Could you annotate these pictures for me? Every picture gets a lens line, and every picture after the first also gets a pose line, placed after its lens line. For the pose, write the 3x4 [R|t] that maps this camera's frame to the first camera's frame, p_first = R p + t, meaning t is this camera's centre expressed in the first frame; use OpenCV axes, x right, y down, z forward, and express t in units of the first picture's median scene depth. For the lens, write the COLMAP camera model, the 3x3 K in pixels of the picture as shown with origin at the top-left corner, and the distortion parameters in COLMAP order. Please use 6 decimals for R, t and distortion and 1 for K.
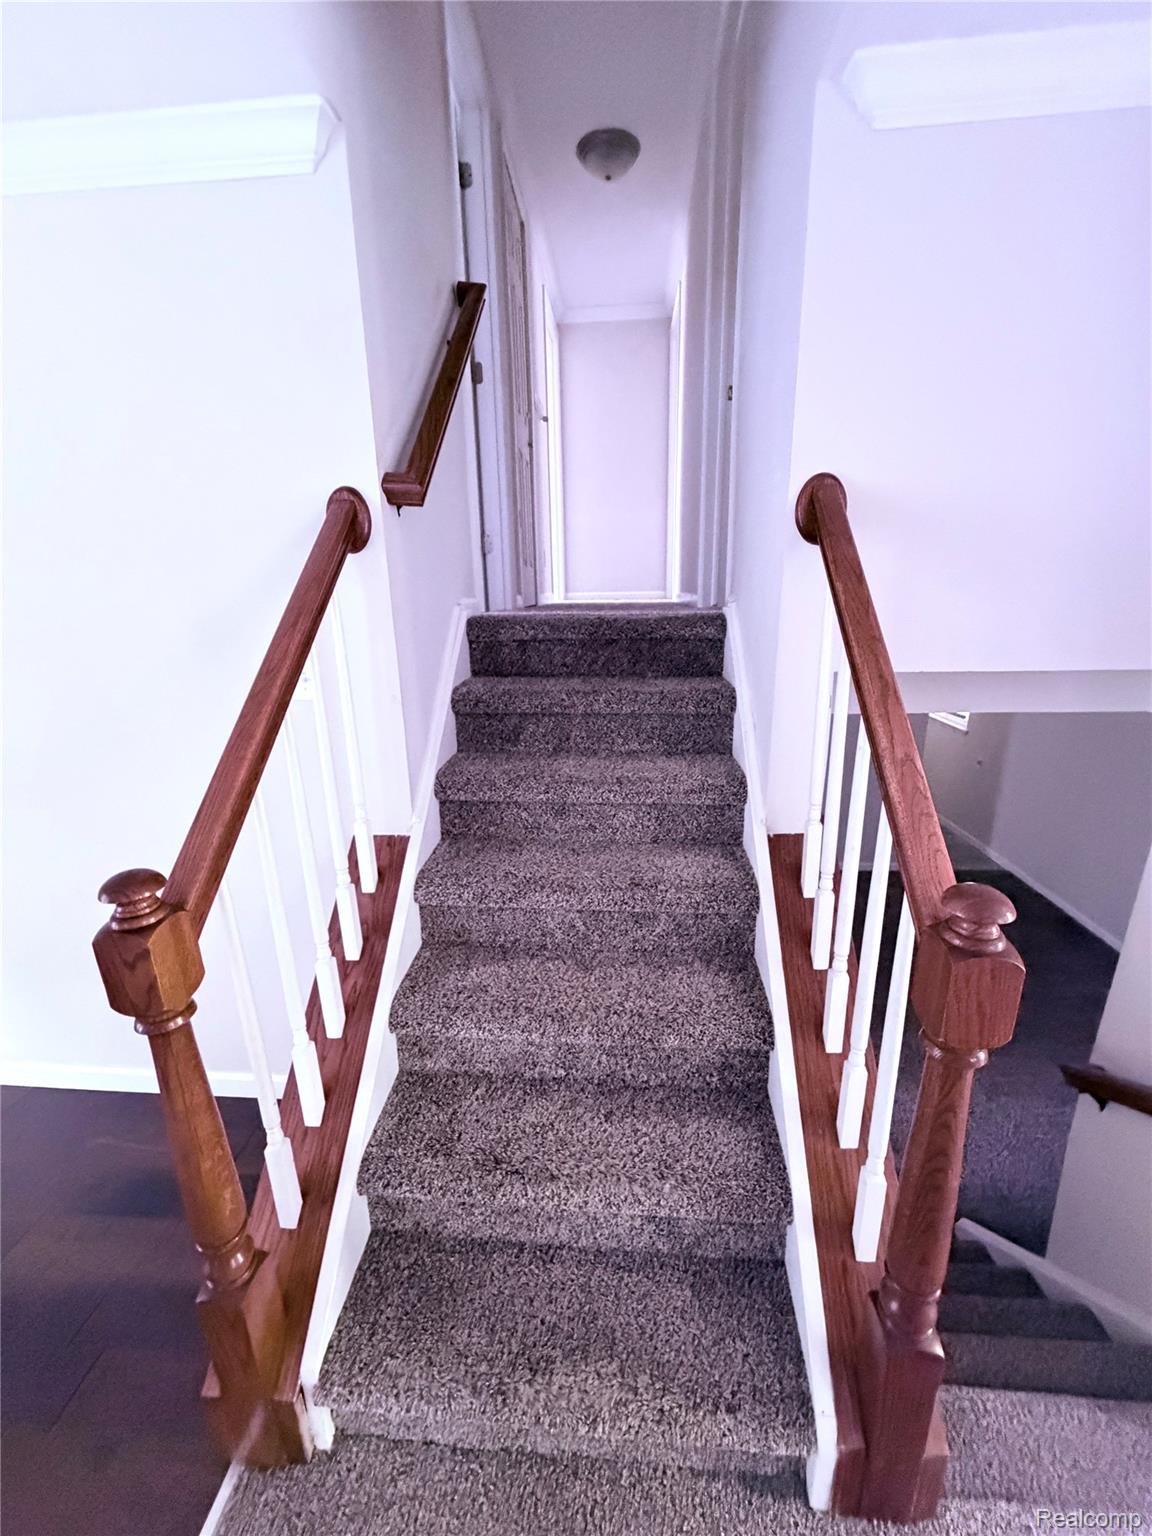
lens RADIAL K [[617.3, 0, 578.8], [0, 617.3, 758.6], [0, 0, 1]] dist [0.016845, 0.000762]
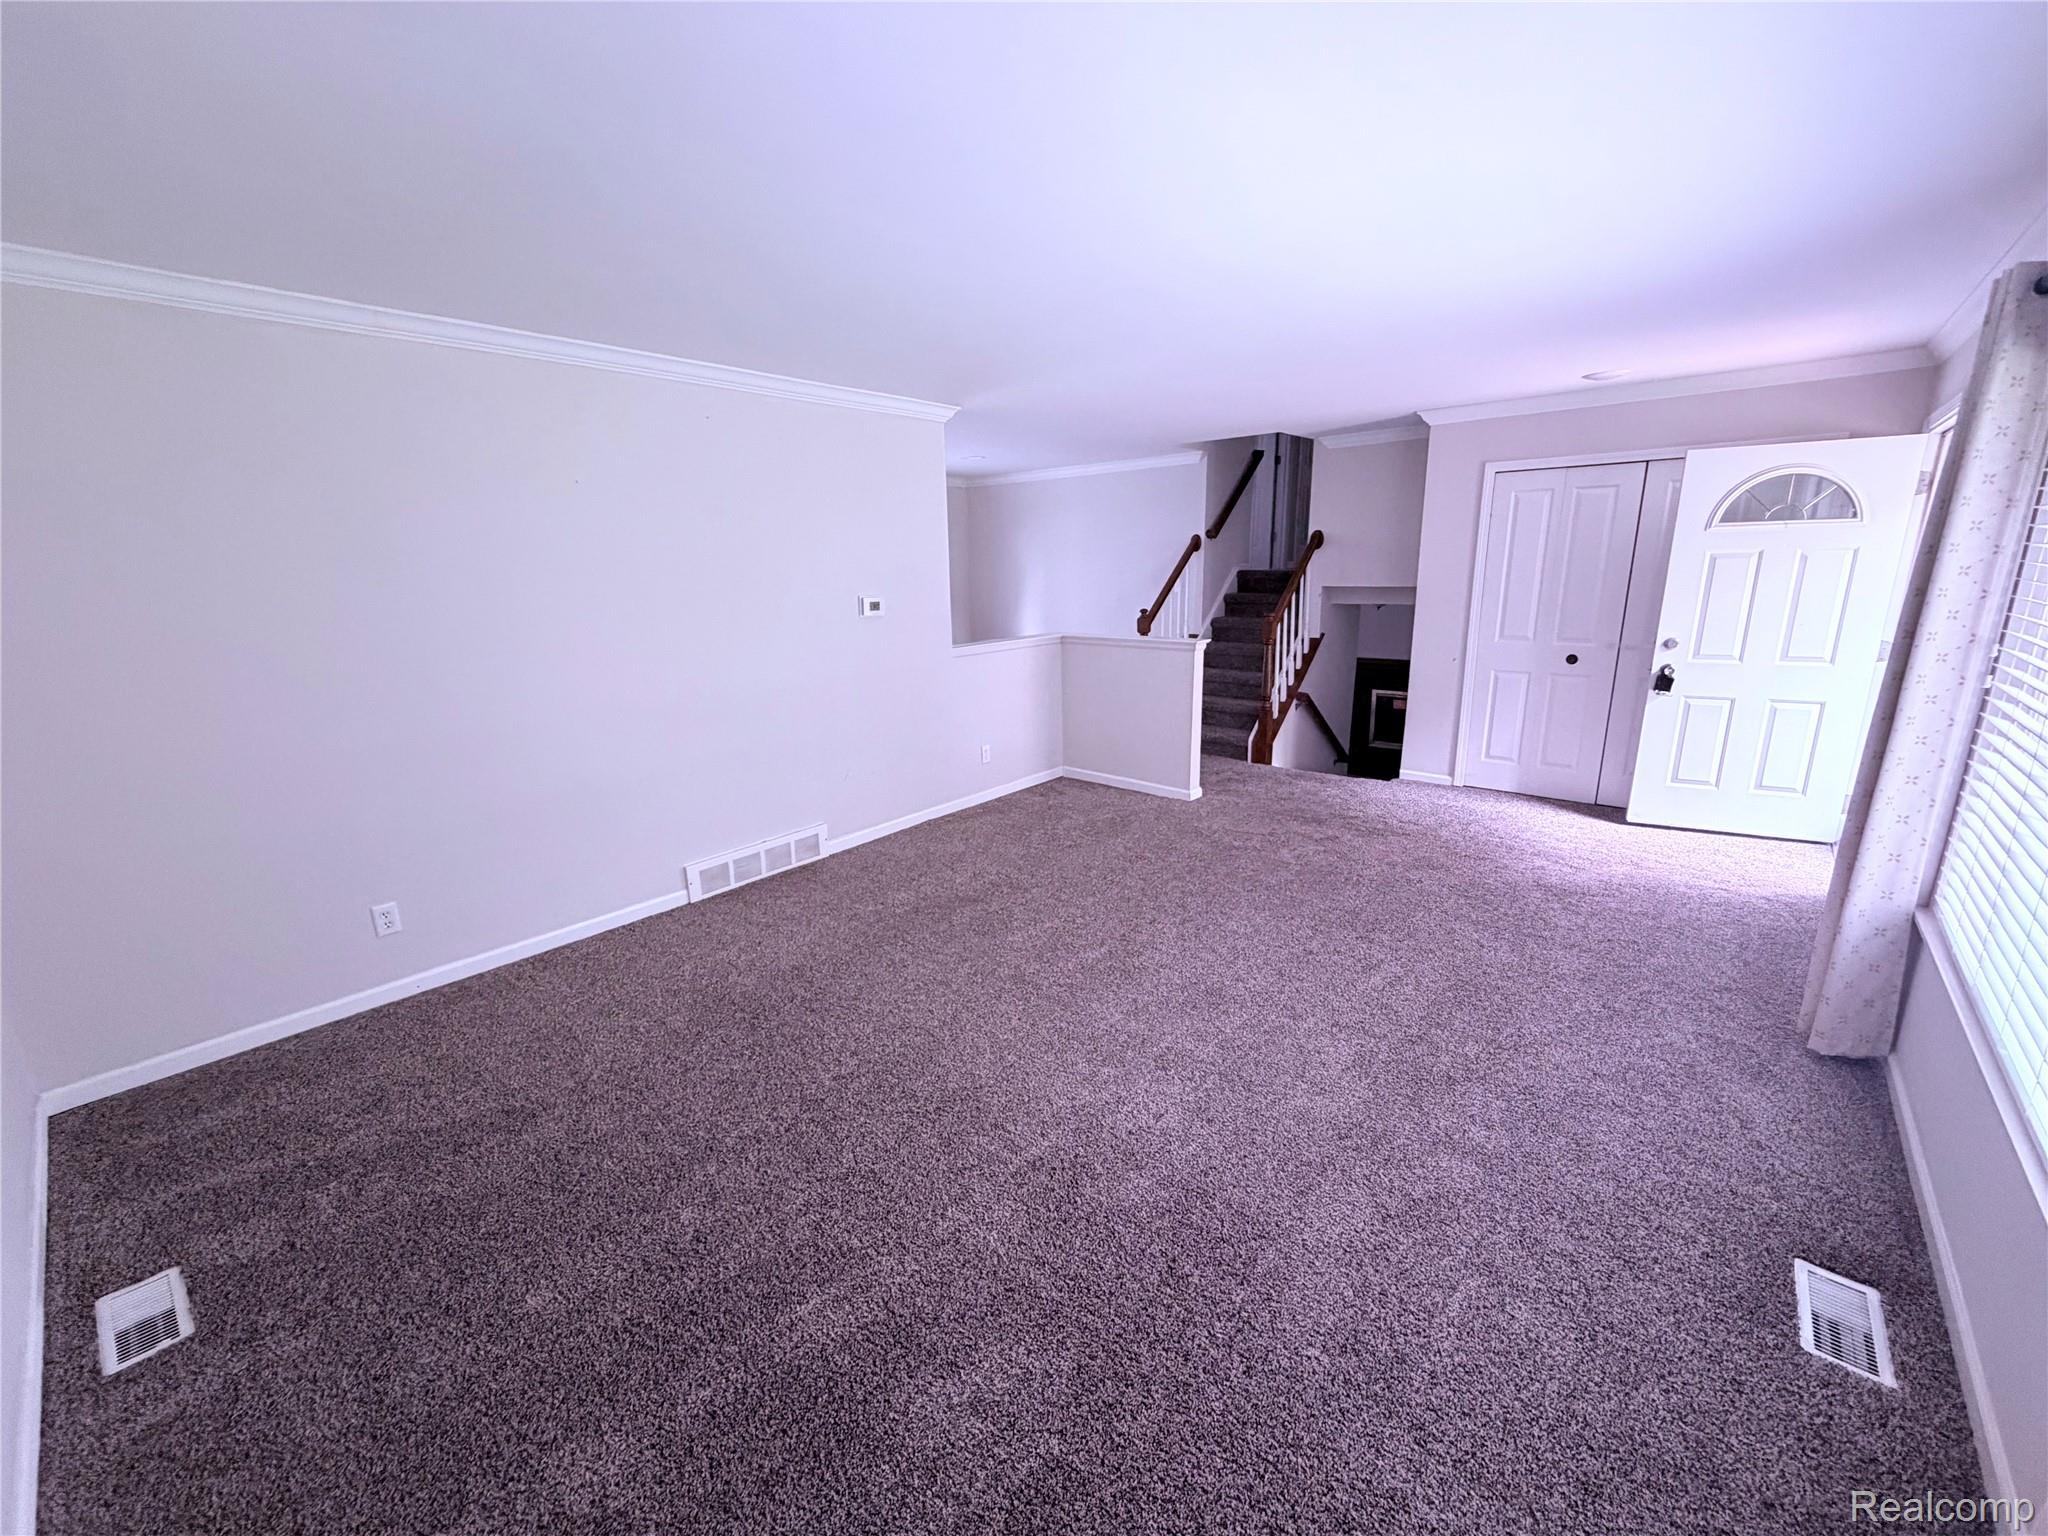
lens RADIAL K [[823.0, 0, 1024.5], [0, 823.0, 764.4], [0, 0, 1]] dist [0.016845, 0.000762]
pose [[0.808094, 0.152490, -0.568973, 1.840655], [-0.160899, 0.986321, 0.035823, 0.936508], [0.566653, 0.062599, 0.821575, -3.626767]]
